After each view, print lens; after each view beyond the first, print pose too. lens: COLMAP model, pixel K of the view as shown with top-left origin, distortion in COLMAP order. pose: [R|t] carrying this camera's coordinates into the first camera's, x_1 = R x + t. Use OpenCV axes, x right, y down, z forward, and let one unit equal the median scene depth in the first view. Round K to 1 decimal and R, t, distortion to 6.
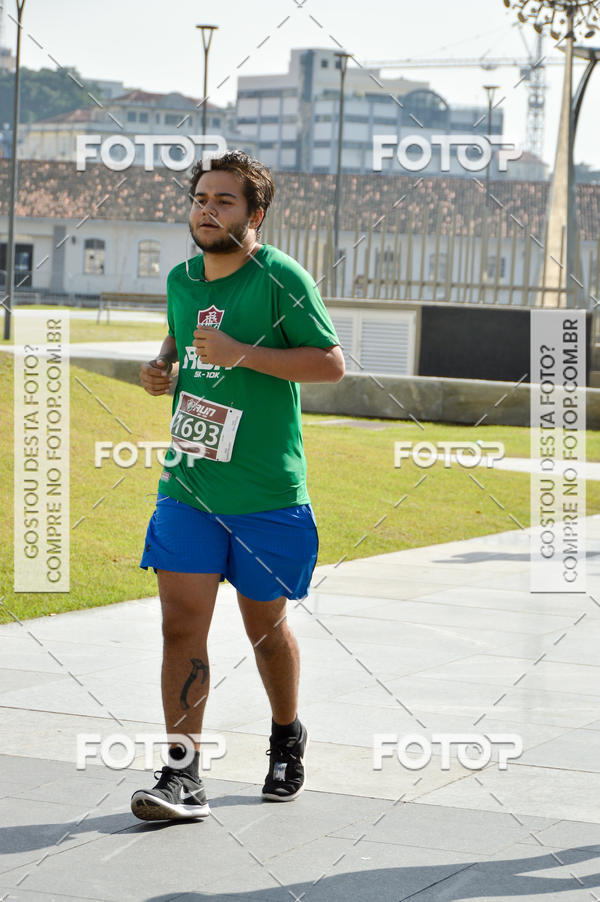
lens RADIAL K [[5632.1, 0, 300.0], [0, 5632.1, 451.0], [0, 0, 1]] dist [0.361665, 23.350030]
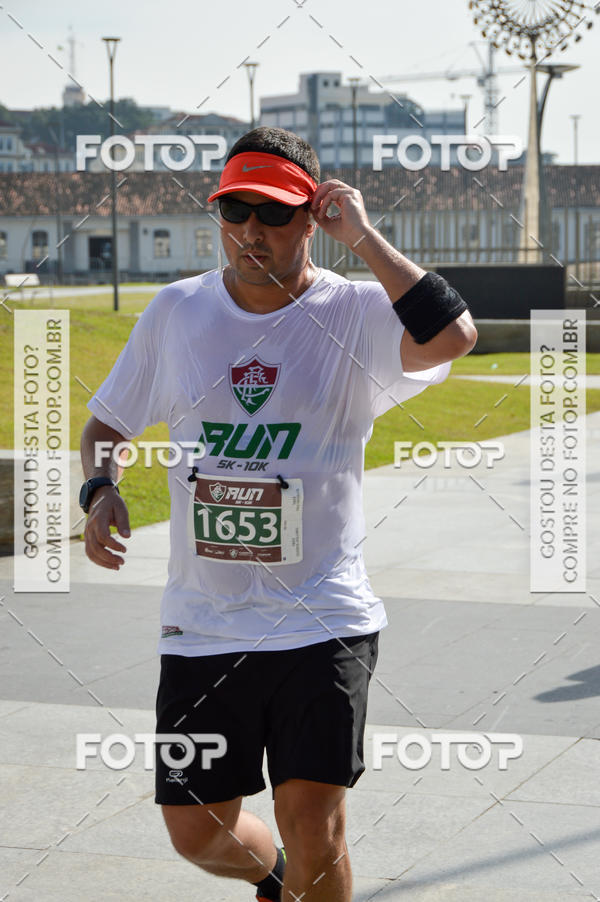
lens RADIAL K [[6063.8, 0, 239.5], [0, 6063.8, 452.7], [0, 0, 1]] dist [0.381143, 70.095901]
pose [[0.997104, -0.059948, 0.046806, -0.086823], [0.059627, 0.998187, 0.008215, 0.003153], [-0.047214, -0.005401, 0.998870, -0.394695]]
